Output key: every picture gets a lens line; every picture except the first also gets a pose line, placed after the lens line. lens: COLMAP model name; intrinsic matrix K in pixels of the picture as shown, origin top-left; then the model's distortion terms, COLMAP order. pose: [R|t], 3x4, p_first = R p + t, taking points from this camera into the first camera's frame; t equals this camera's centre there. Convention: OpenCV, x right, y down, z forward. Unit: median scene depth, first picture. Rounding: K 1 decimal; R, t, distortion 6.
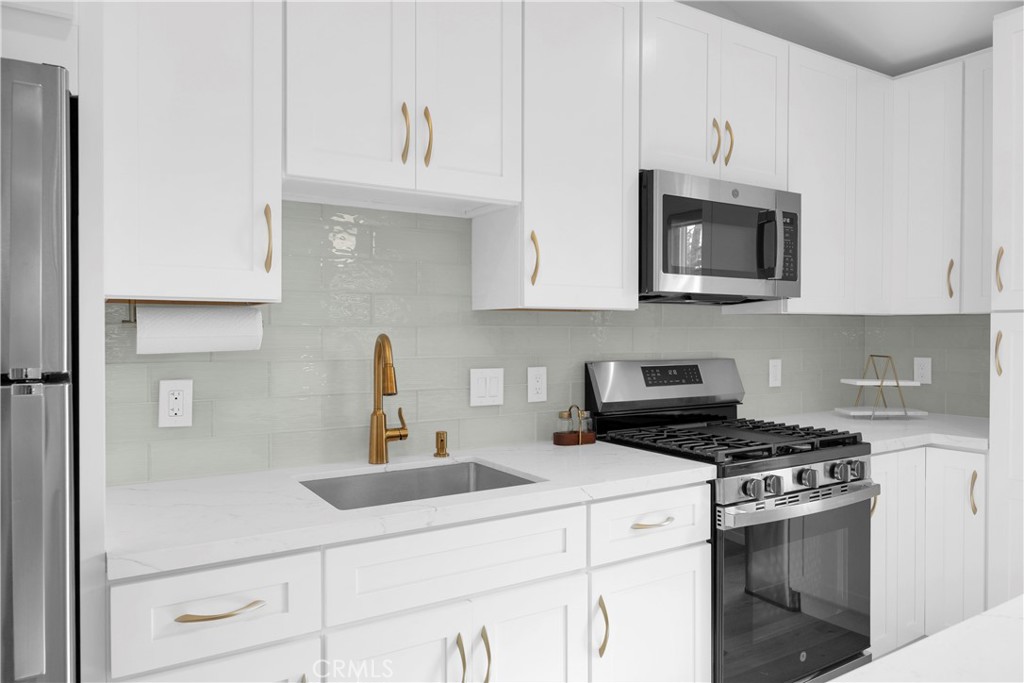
lens RADIAL K [[688.3, 0, 507.7], [0, 688.3, 337.1], [0, 0, 1]] dist [-0.007040, -0.000678]
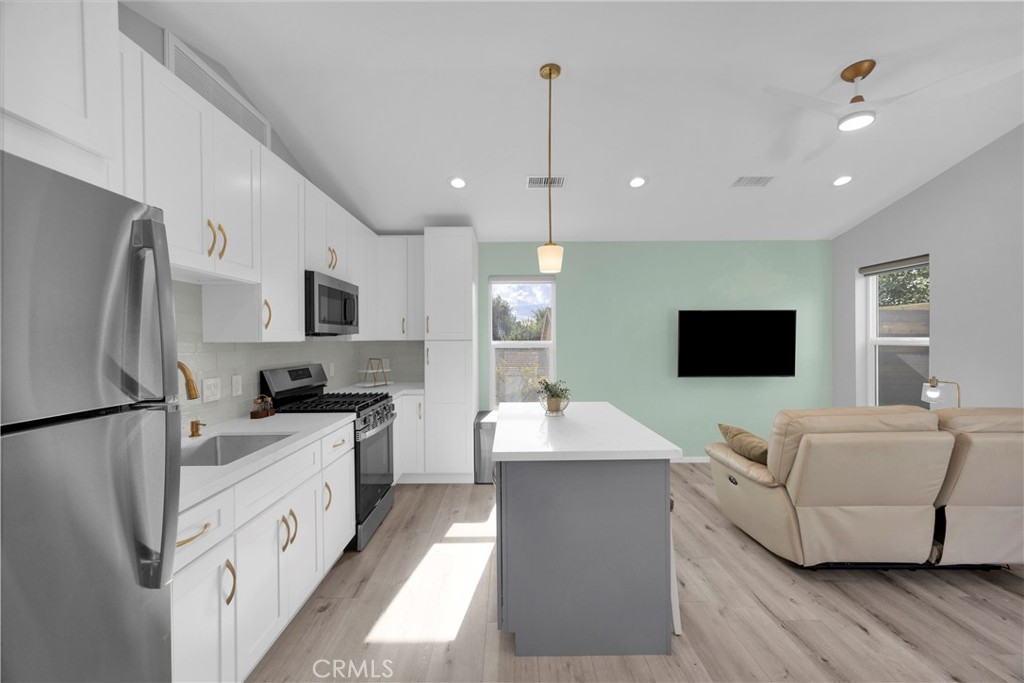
lens RADIAL K [[404.5, 0, 510.0], [0, 404.5, 342.1], [0, 0, 1]] dist [-0.002220, 0.005595]
pose [[0.527245, -0.009566, 0.849660, -0.468618], [0.015786, 0.999874, 0.001462, -0.029668], [-0.849567, 0.012642, 0.527330, -0.093182]]
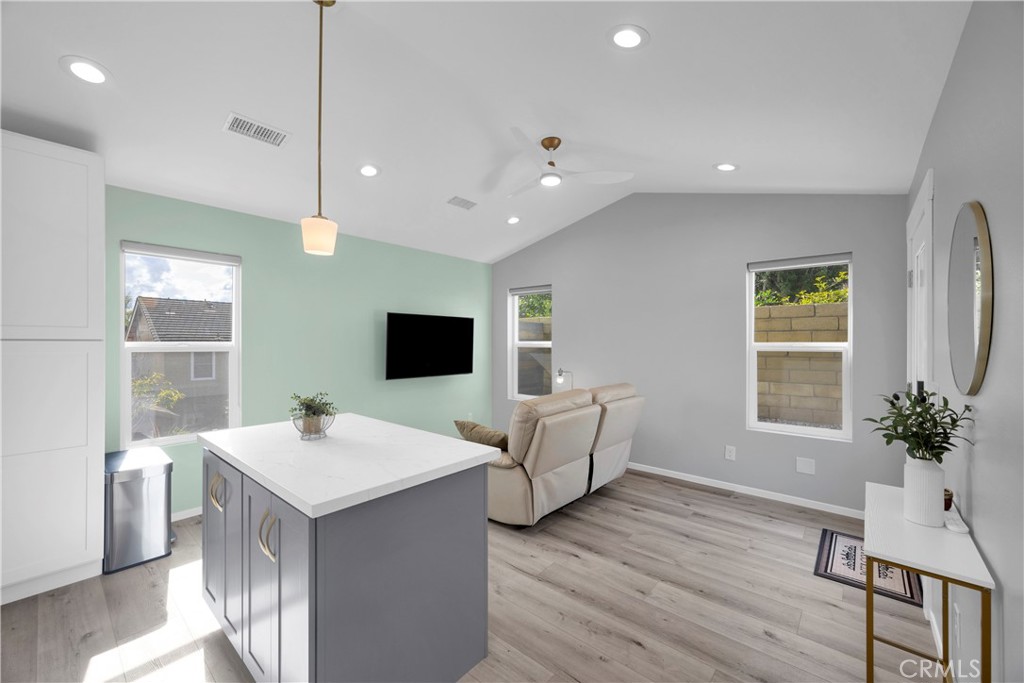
lens RADIAL K [[407.8, 0, 506.4], [0, 407.8, 342.6], [0, 0, 1]] dist [-0.001894, 0.006401]
pose [[-0.284996, -0.004926, 0.958516, -0.415319], [0.006527, 0.999954, 0.007080, -0.032378], [-0.958507, 0.008274, -0.284950, 0.233586]]
